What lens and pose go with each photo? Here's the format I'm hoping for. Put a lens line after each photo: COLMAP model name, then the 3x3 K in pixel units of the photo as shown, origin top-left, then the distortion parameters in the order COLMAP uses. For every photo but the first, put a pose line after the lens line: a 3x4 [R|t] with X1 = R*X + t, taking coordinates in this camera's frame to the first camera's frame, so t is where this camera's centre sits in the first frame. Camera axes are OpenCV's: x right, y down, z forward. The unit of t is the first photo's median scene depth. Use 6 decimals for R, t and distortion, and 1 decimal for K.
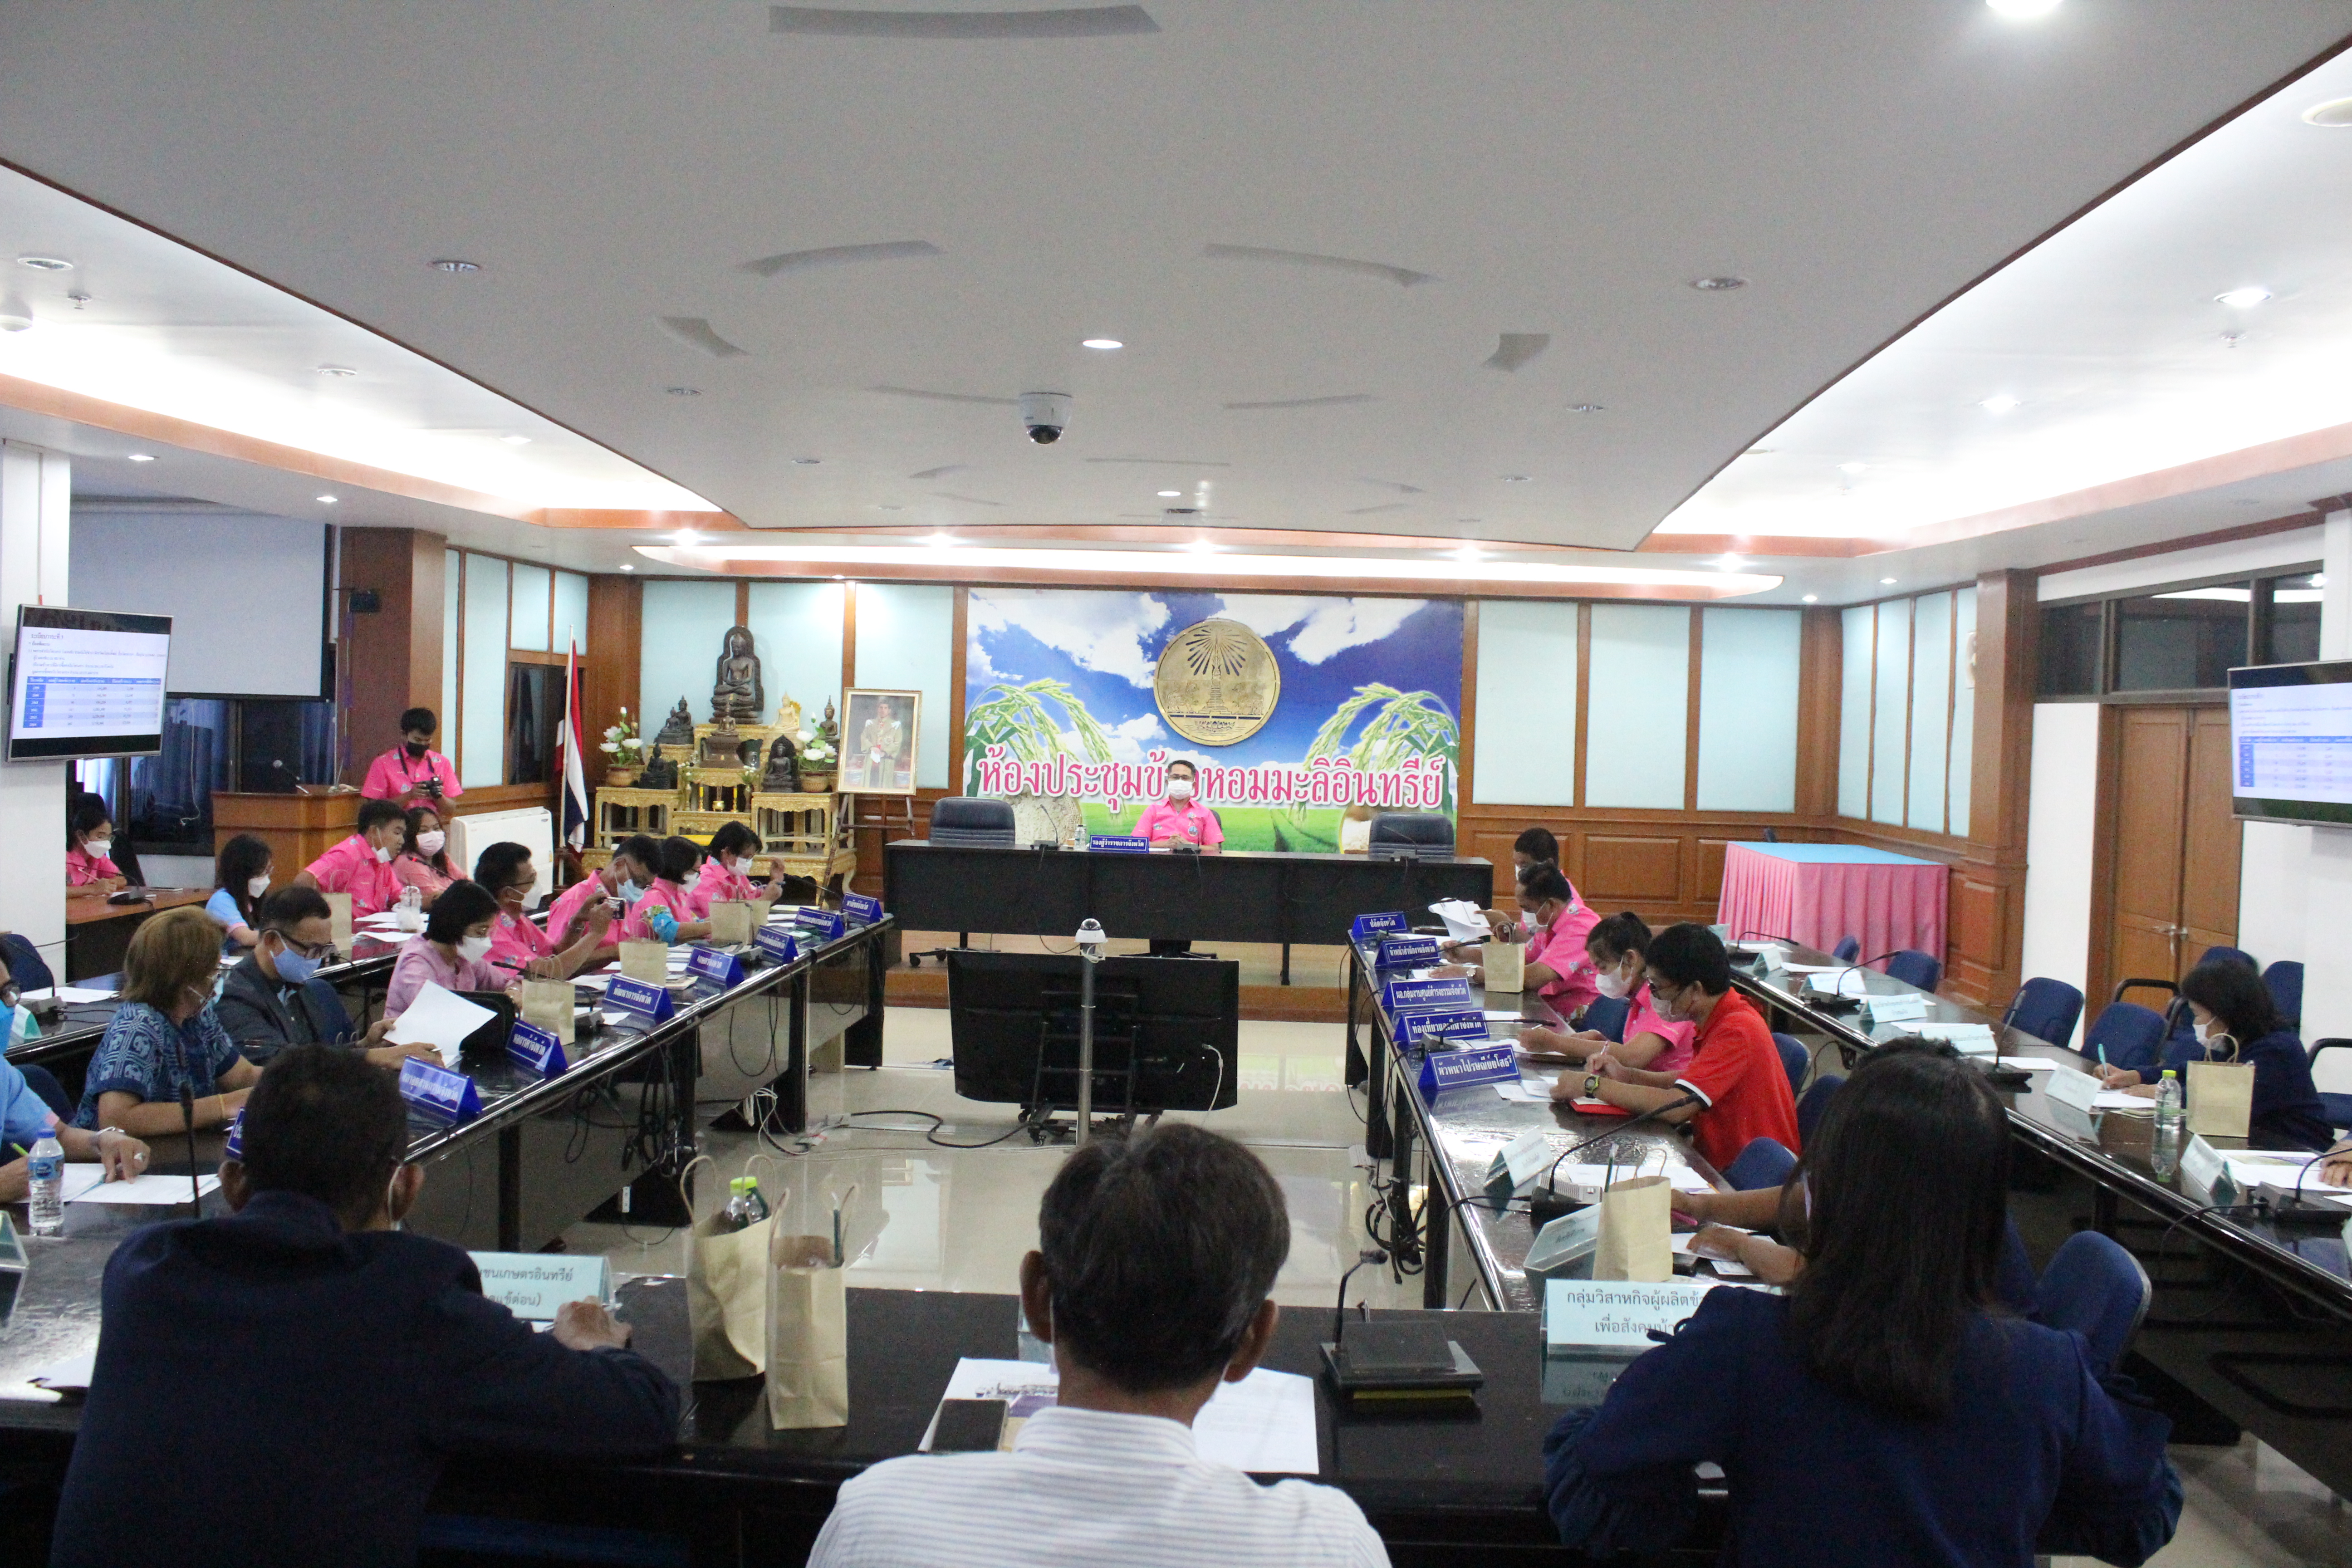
lens RADIAL K [[2040.6, 0, 1176.0], [0, 2040.6, 784.0], [0, 0, 1]] dist [-0.142075, 0.003677]
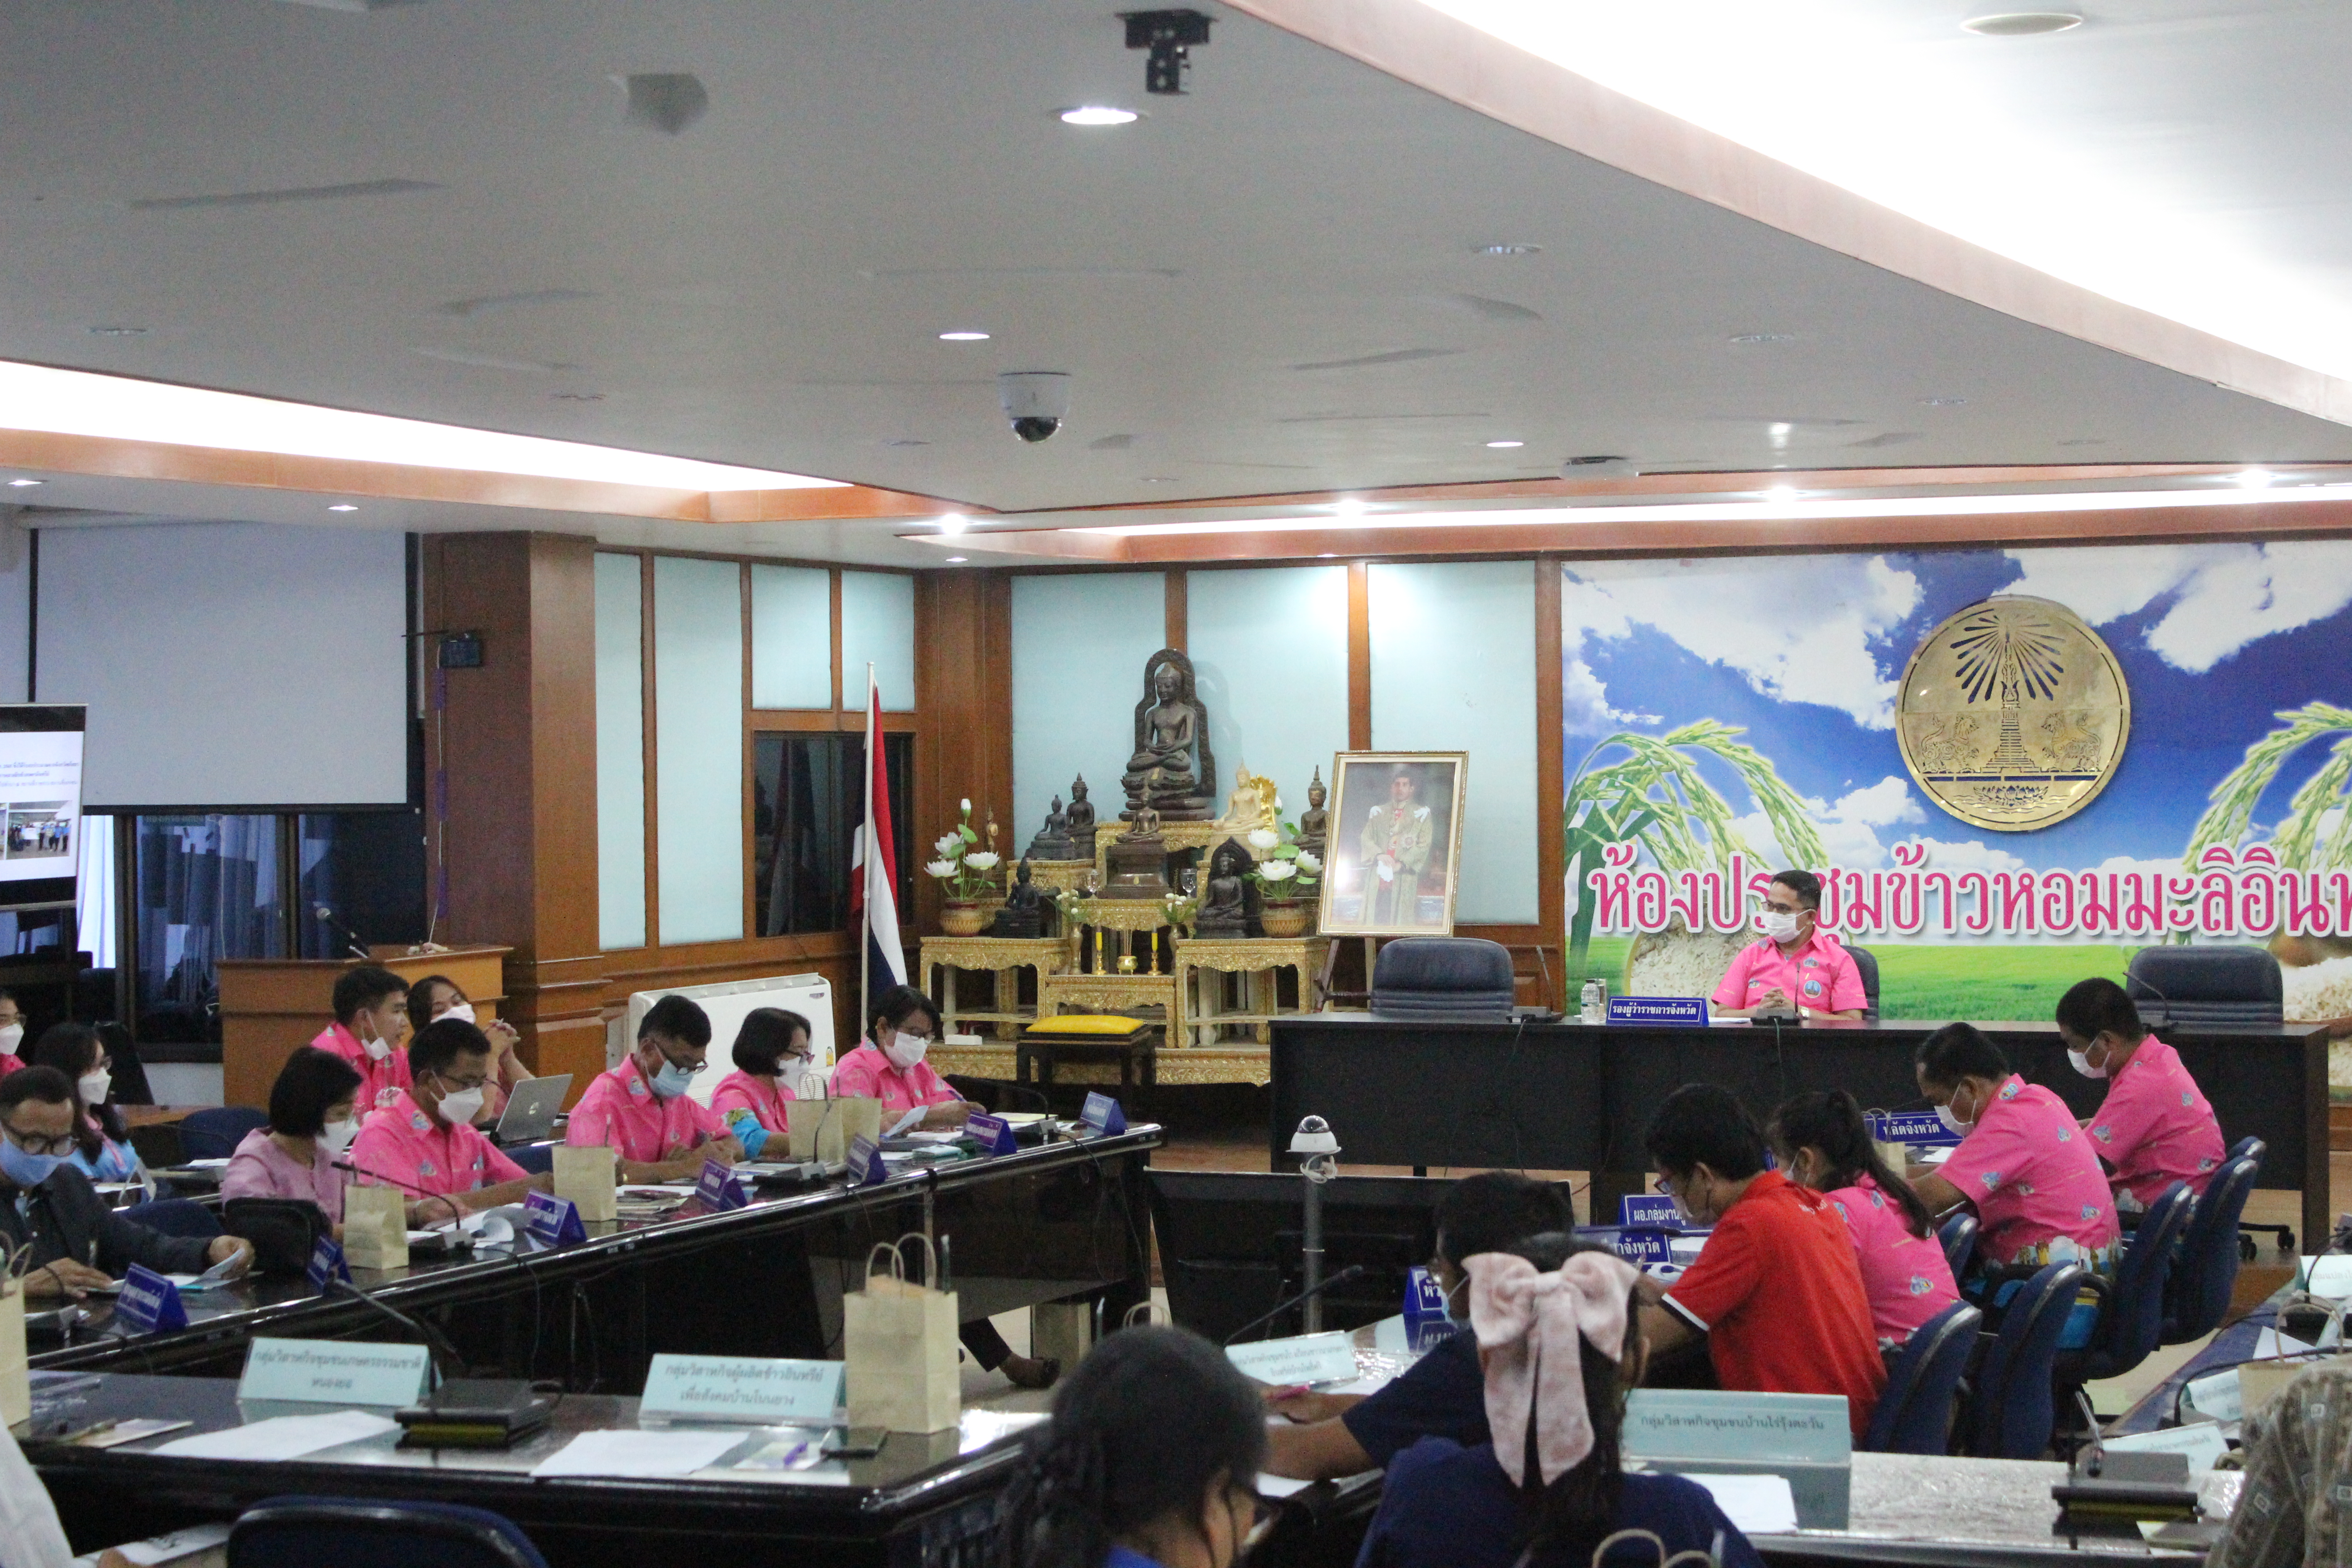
lens RADIAL K [[4626.2, 0, 1176.0], [0, 4626.2, 784.0], [0, 0, 1]] dist [0.020362, 0.088223]
pose [[0.941486, -0.036196, -0.335102, 0.221351], [0.026471, 0.999087, -0.033546, 0.003839], [0.336010, 0.022713, 0.941585, -0.225628]]
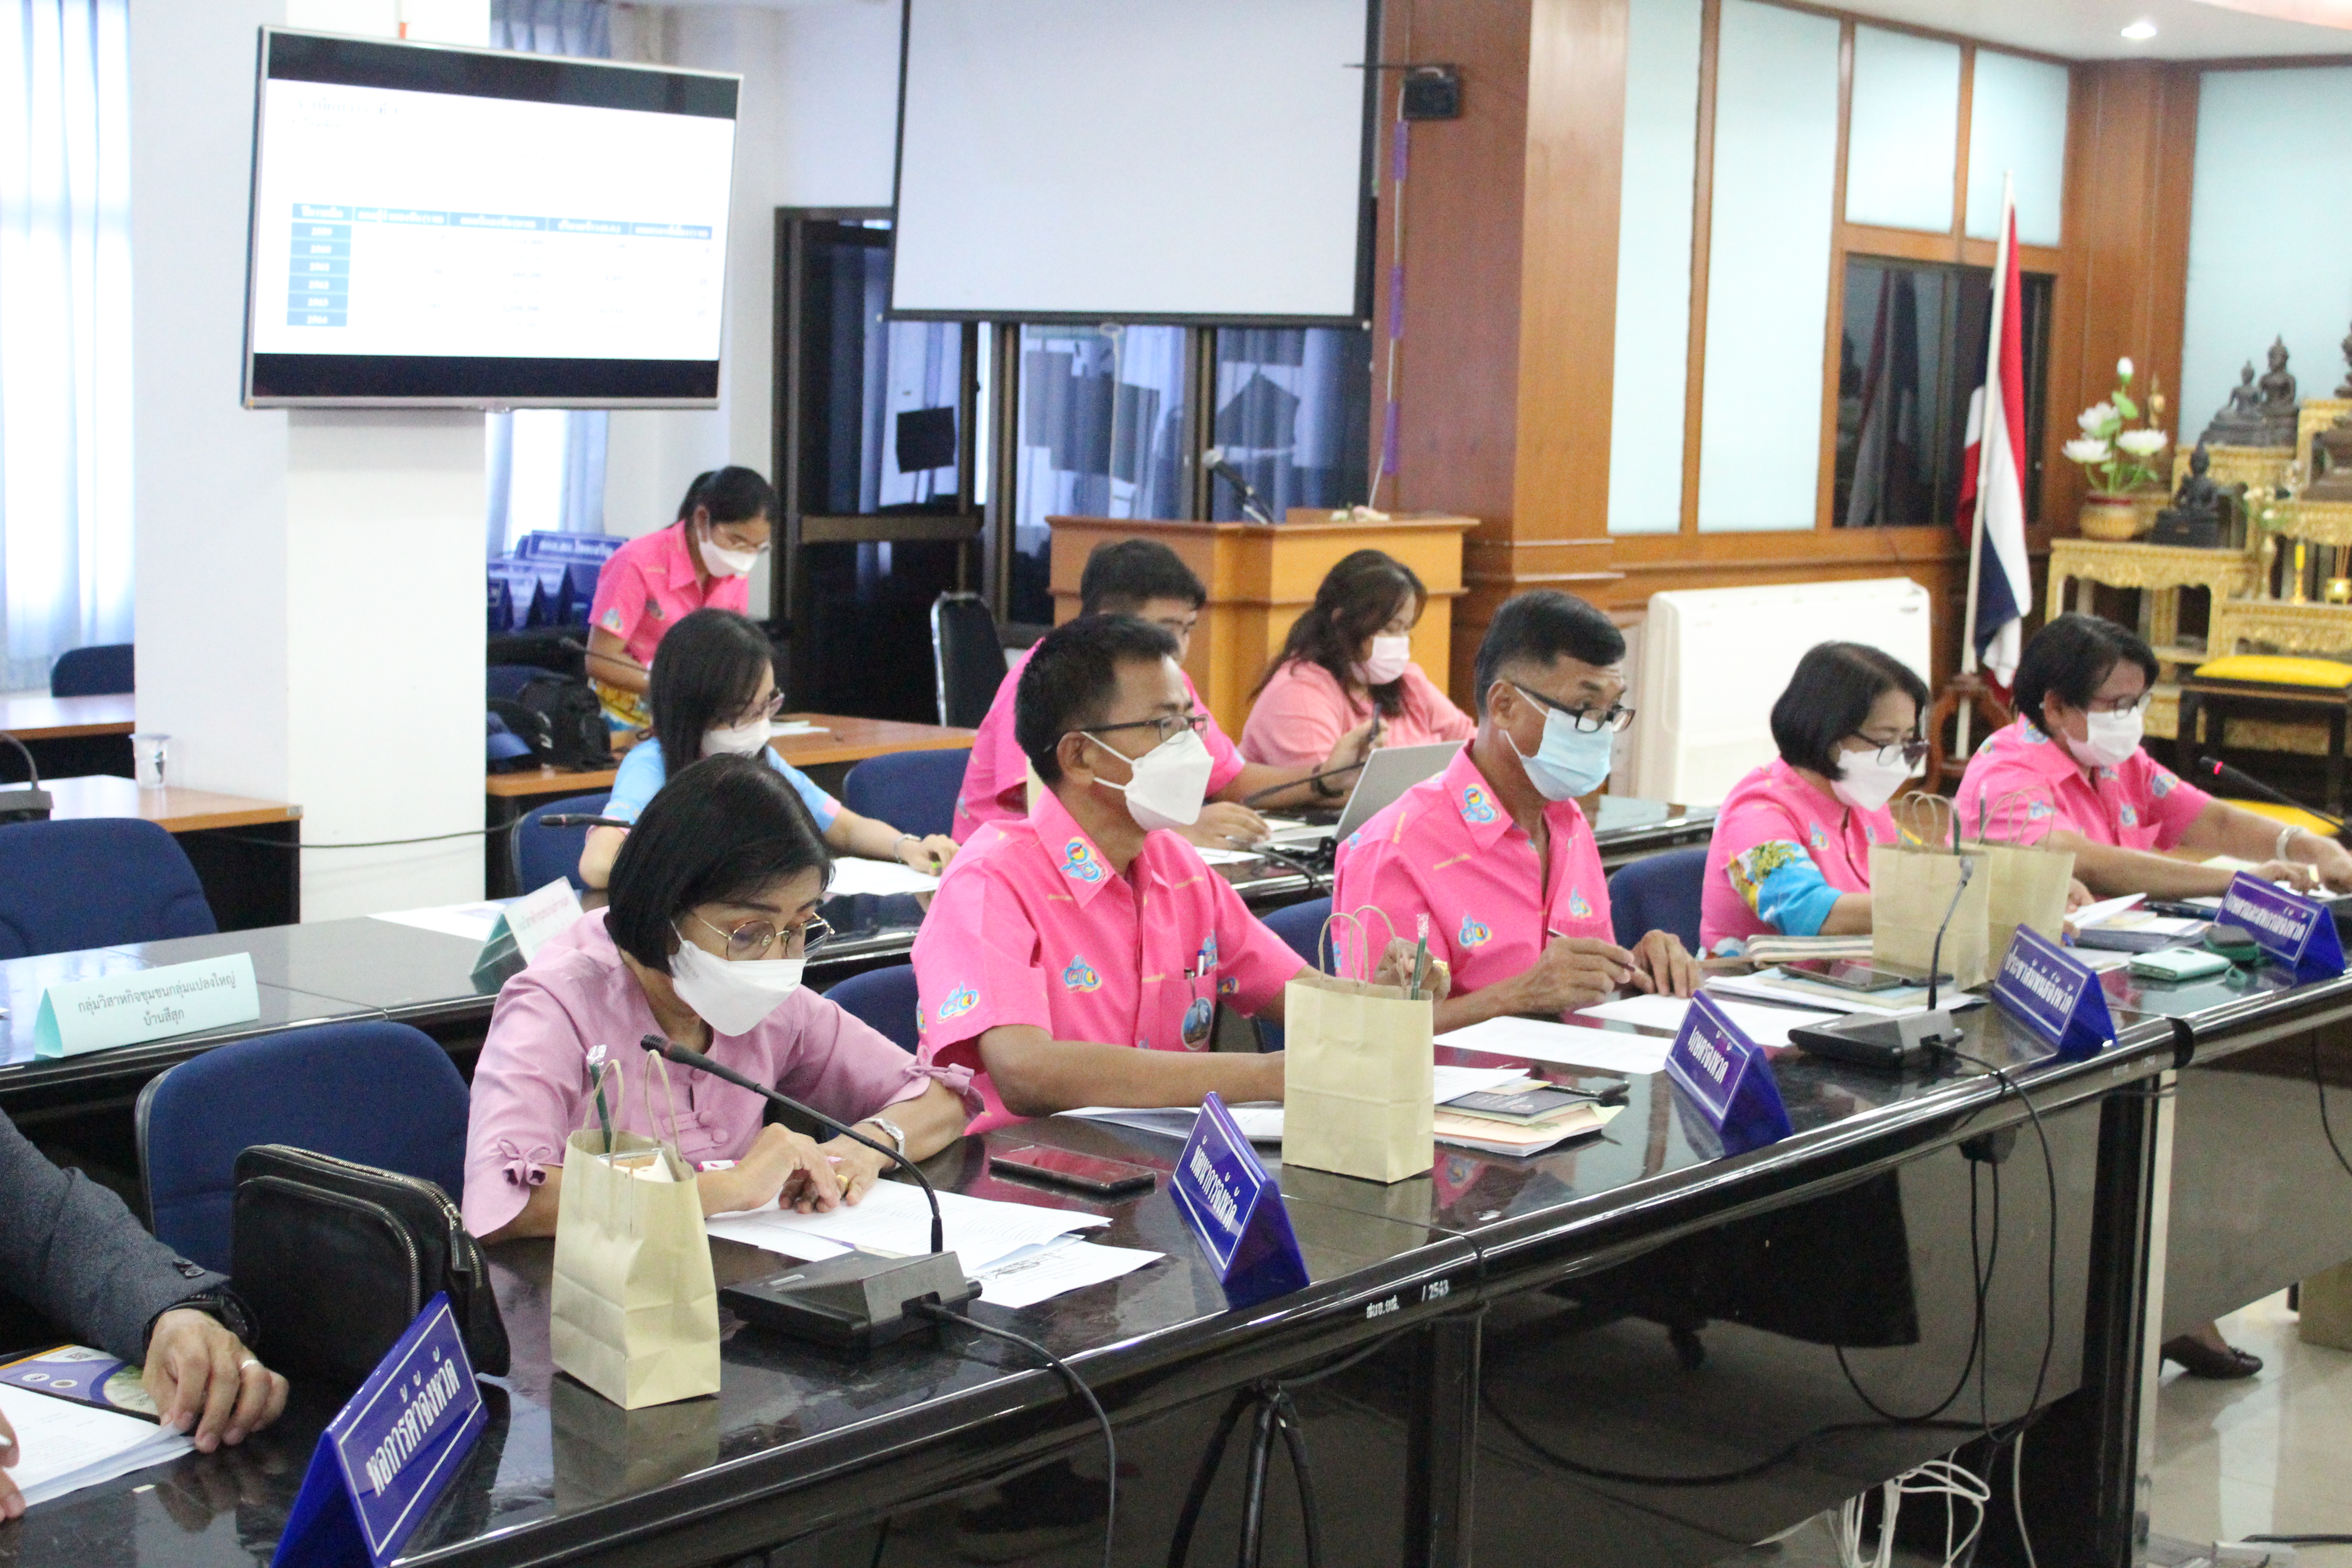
lens RADIAL K [[3524.2, 0, 1174.9], [0, 3524.2, 736.5], [0, 0, 1]] dist [0.008060, 0.063221]
pose [[0.814320, 0.055325, -0.577773, 0.004748], [-0.027425, 0.998002, 0.056911, 0.005486], [0.579768, -0.030498, 0.814211, 0.245691]]
